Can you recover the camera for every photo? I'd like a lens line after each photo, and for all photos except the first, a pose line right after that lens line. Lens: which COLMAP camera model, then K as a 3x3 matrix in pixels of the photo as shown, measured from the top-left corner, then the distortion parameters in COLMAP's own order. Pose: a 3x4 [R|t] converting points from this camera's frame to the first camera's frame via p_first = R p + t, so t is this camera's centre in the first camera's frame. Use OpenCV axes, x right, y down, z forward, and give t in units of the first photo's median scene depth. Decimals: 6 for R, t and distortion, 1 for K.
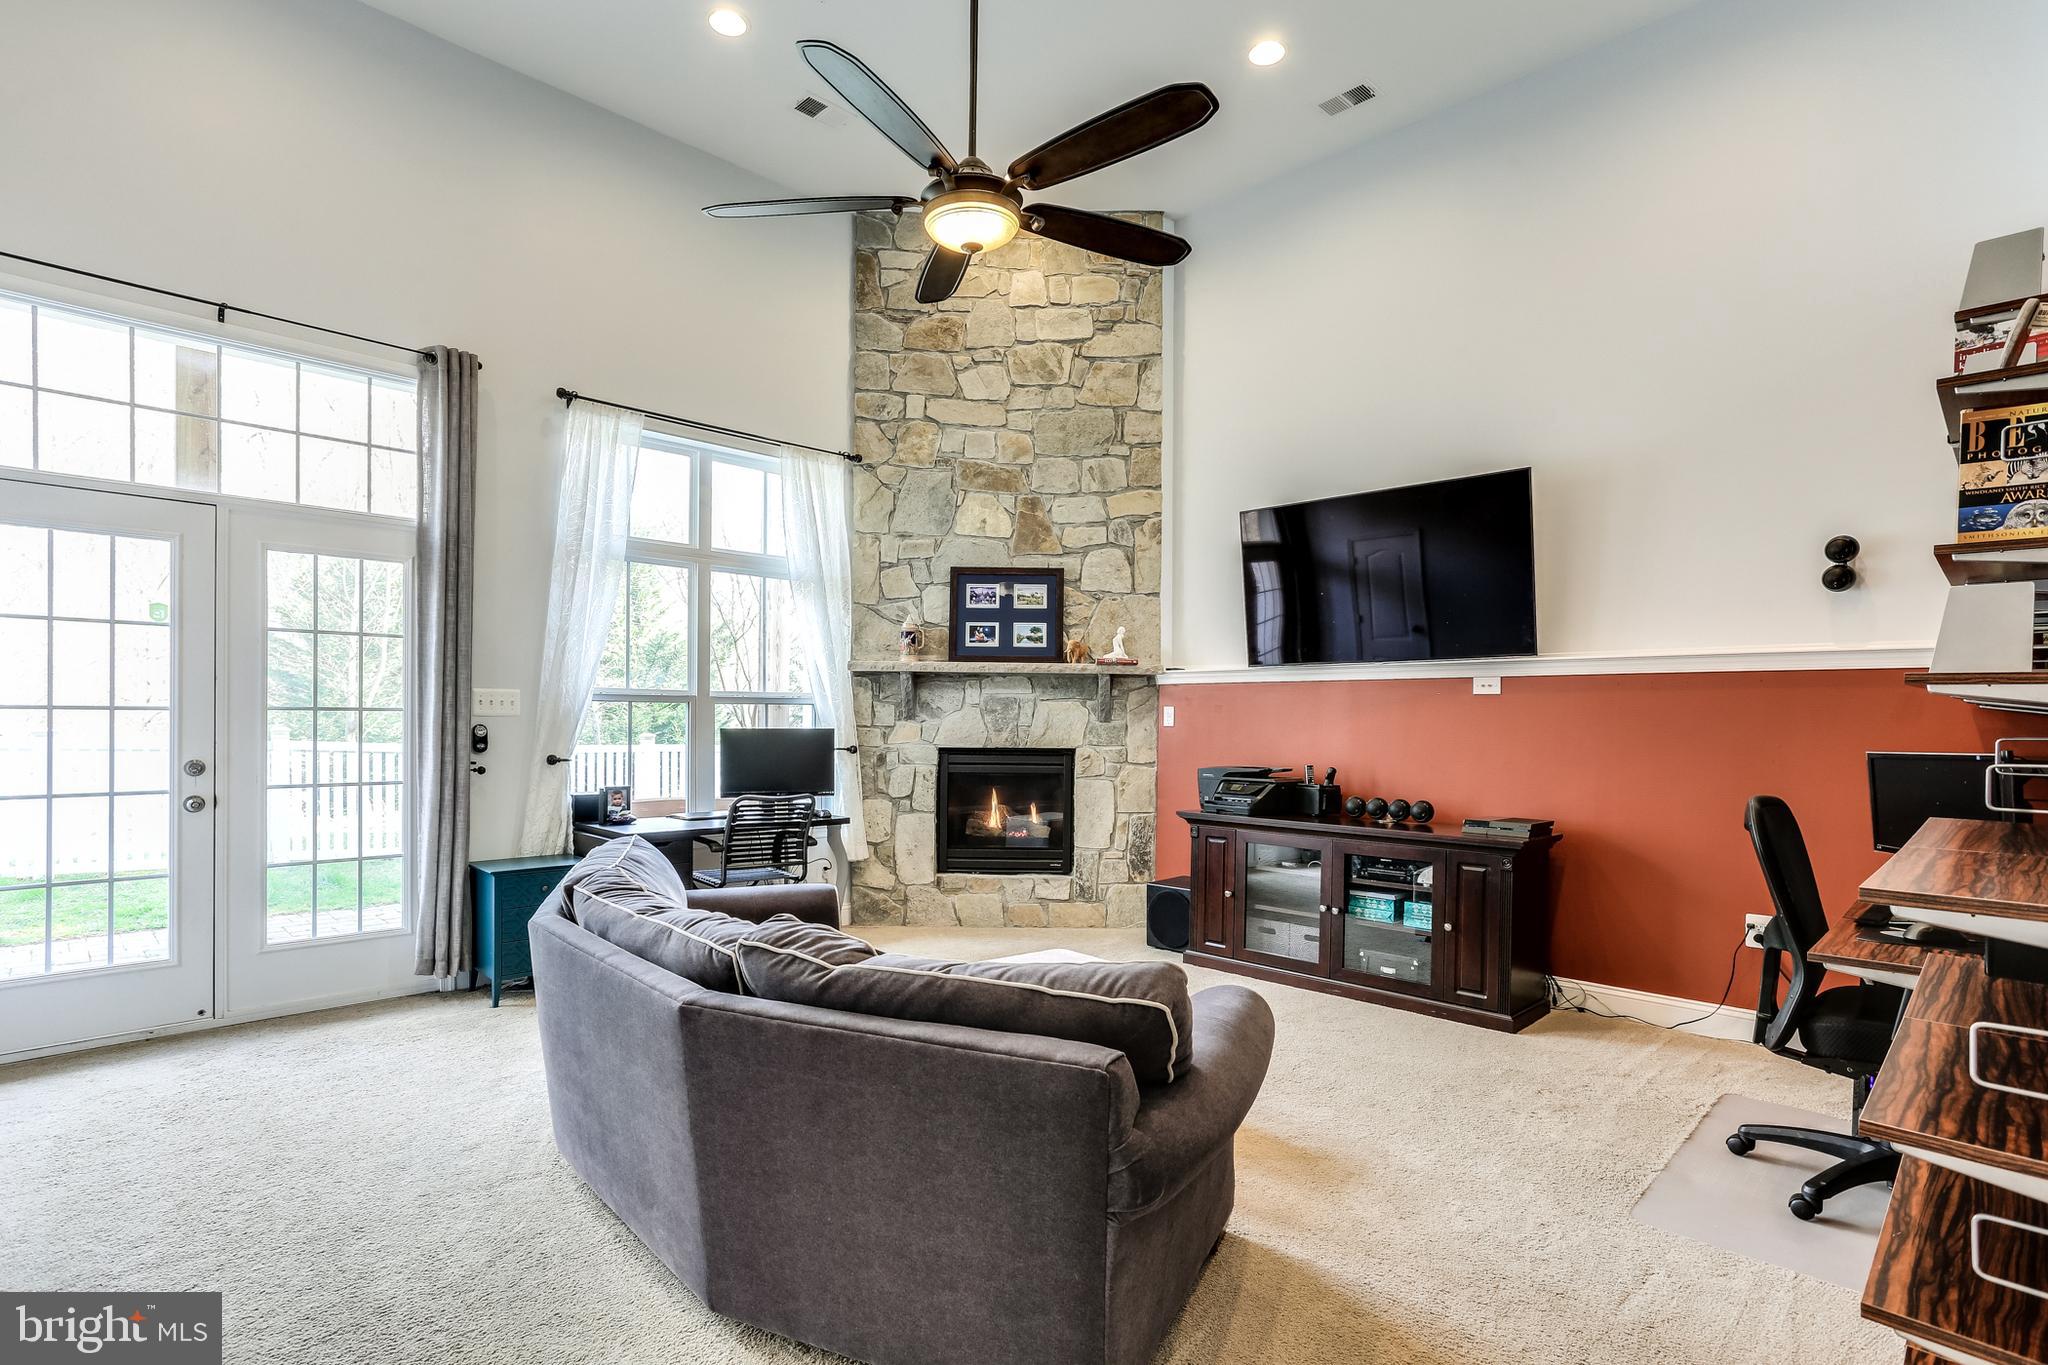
lens RADIAL K [[1021.9, 0, 1013.7], [0, 1021.9, 723.1], [0, 0, 1]] dist [-0.000730, 0.000026]
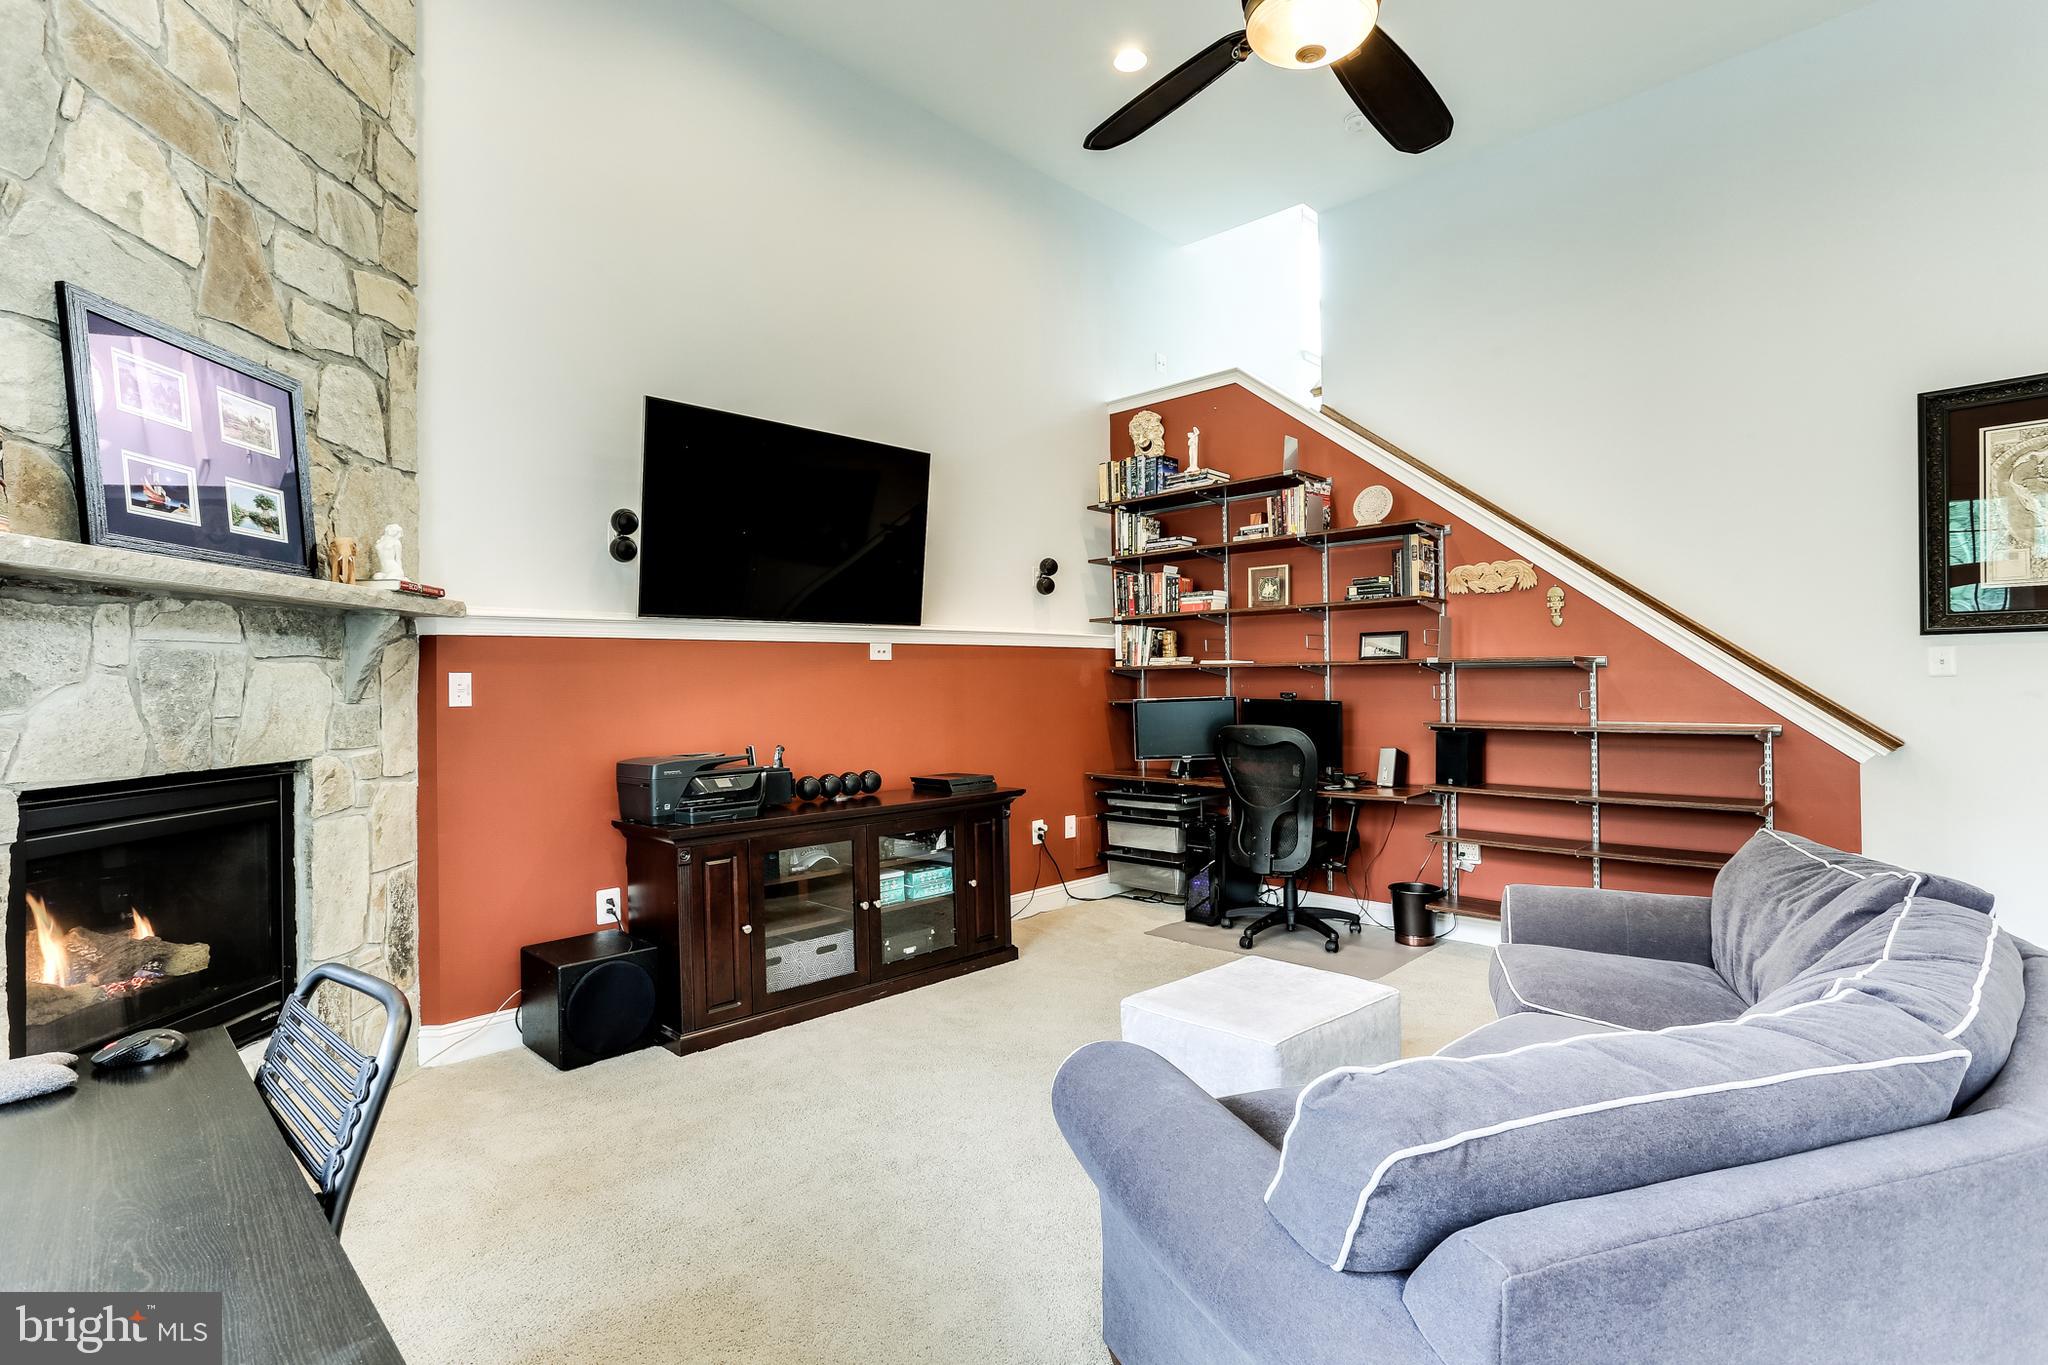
lens RADIAL K [[1005.3, 0, 1017.2], [0, 1005.3, 689.4], [0, 0, 1]] dist [-0.059189, 0.035837]
pose [[-0.024593, -0.015454, 0.999578, -0.416741], [0.019550, 0.999682, 0.015937, -0.009416], [-0.999506, 0.019934, -0.024283, 0.680418]]
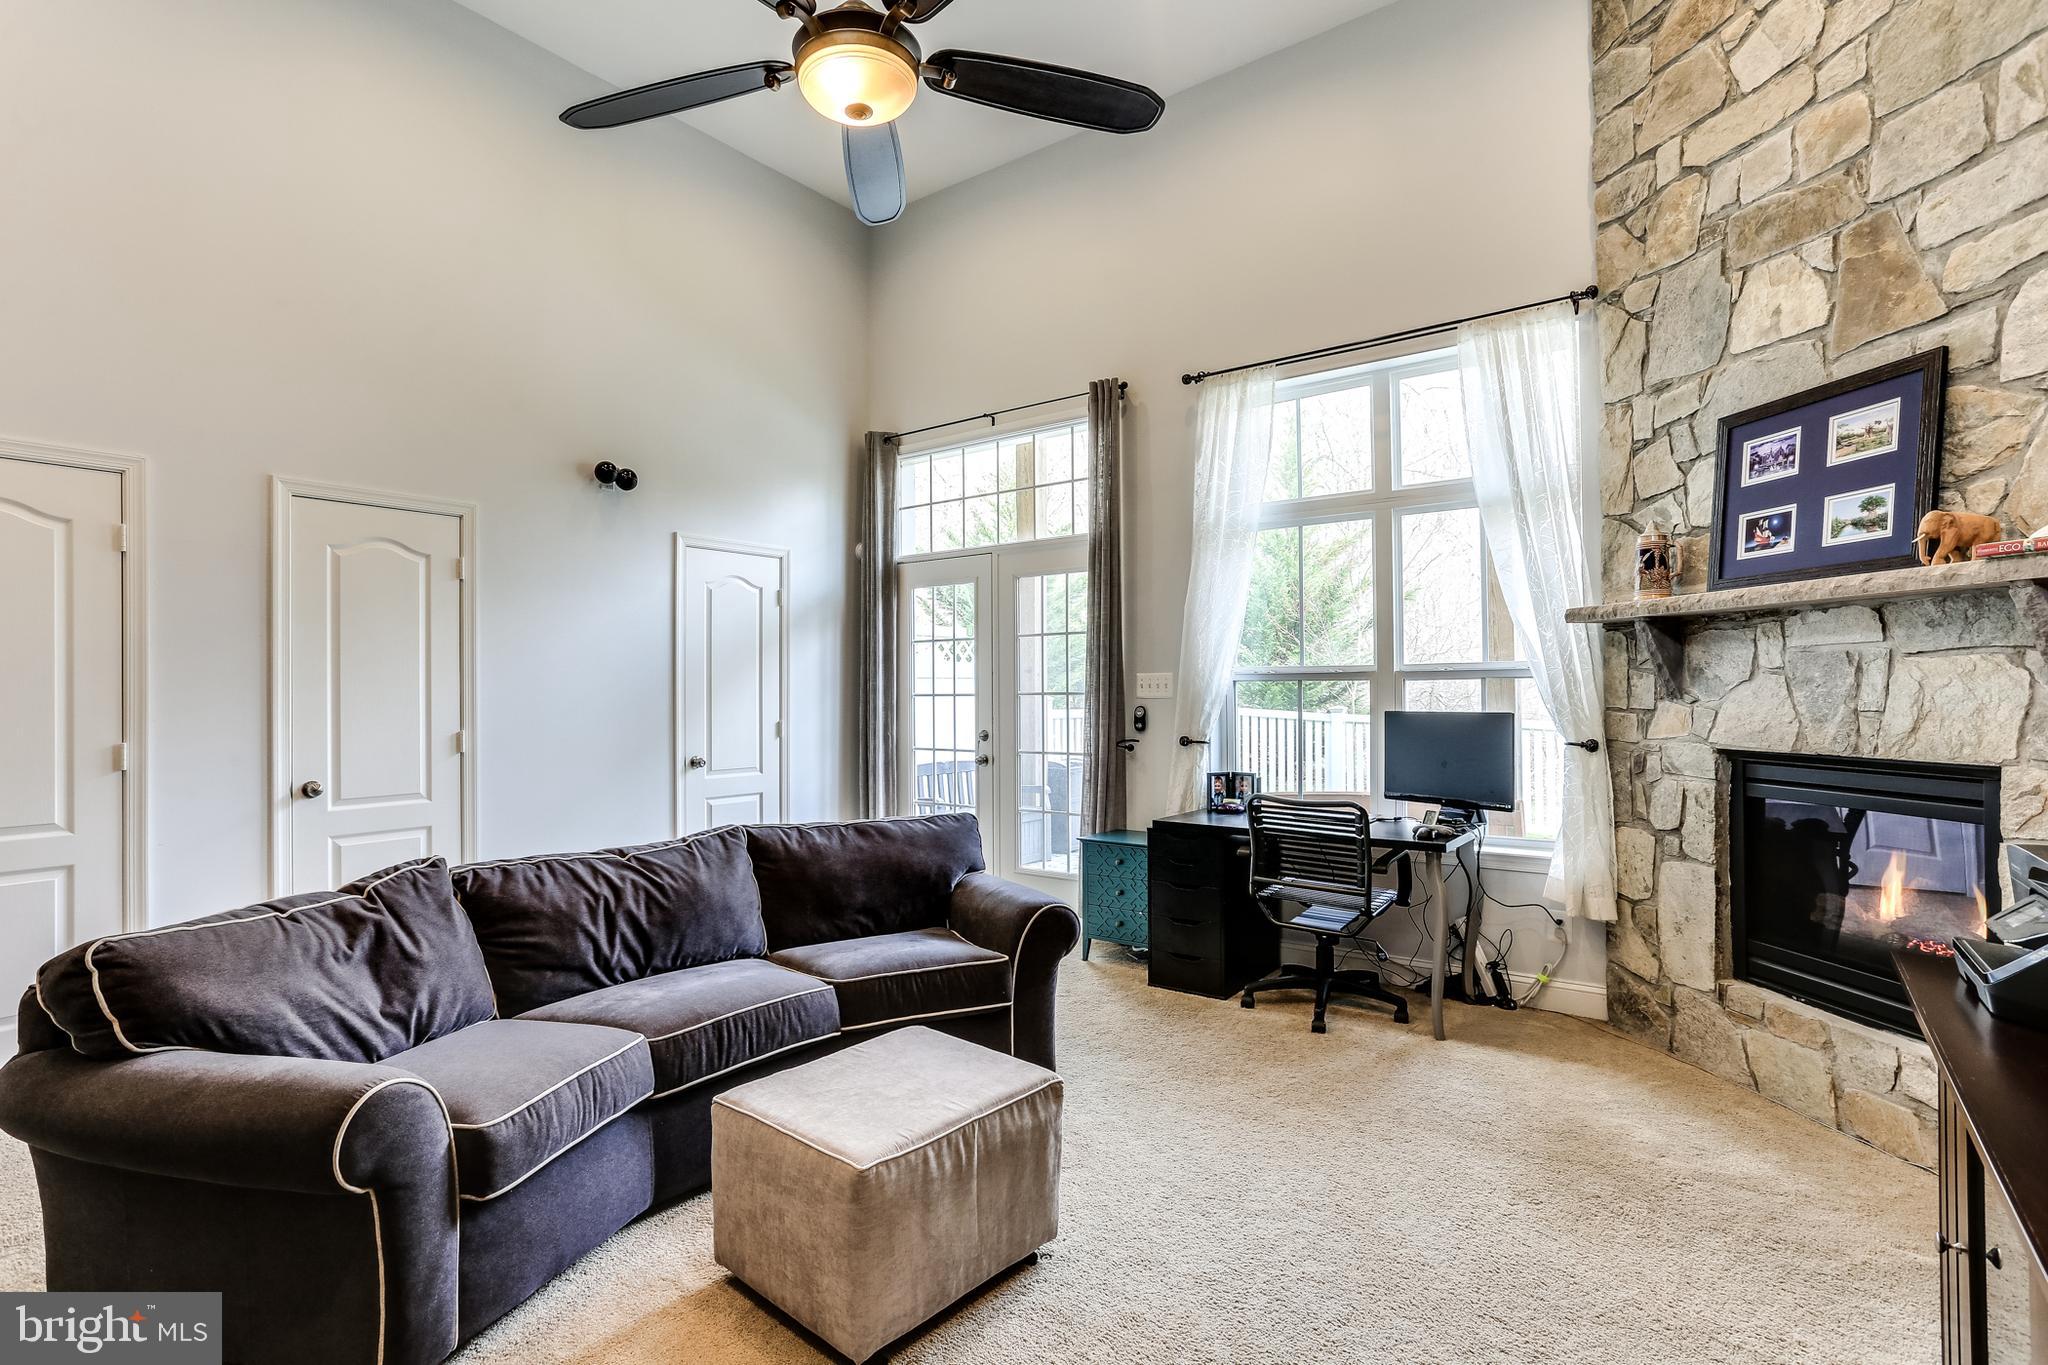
lens RADIAL K [[982.0, 0, 1015.4], [0, 982.0, 682.5], [0, 0, 1]] dist [-0.035059, 0.030918]
pose [[0.158930, -0.019452, -0.987098, 0.390582], [0.003447, 0.999811, -0.019147, -0.003265], [0.987284, -0.000360, 0.158967, 0.547750]]
